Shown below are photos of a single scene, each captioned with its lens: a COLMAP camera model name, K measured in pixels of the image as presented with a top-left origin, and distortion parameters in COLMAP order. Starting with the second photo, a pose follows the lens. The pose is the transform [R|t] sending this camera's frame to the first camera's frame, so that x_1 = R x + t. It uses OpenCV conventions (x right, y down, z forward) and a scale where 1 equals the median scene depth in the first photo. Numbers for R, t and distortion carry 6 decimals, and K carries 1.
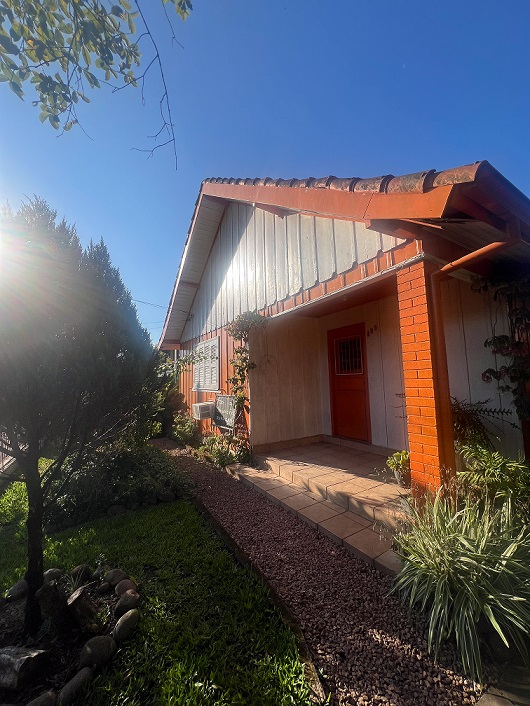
lens RADIAL K [[284.4, 0, 263.7], [0, 284.4, 352.2], [0, 0, 1]] dist [-0.001386, 0.000294]
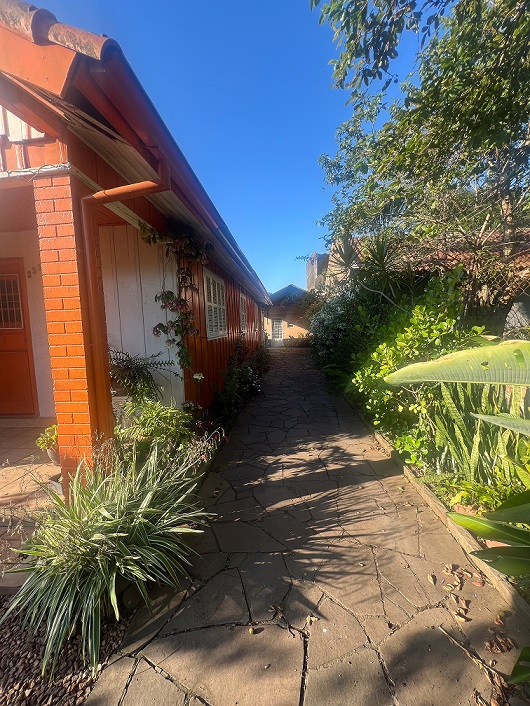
lens RADIAL K [[284.4, 0, 263.9], [0, 284.4, 354.3], [0, 0, 1]] dist [-0.001386, 0.000294]
pose [[0.596662, -0.069752, 0.799455, 0.221090], [-0.059436, 0.989638, 0.130705, 0.015224], [-0.800288, -0.125503, 0.586334, 0.087490]]
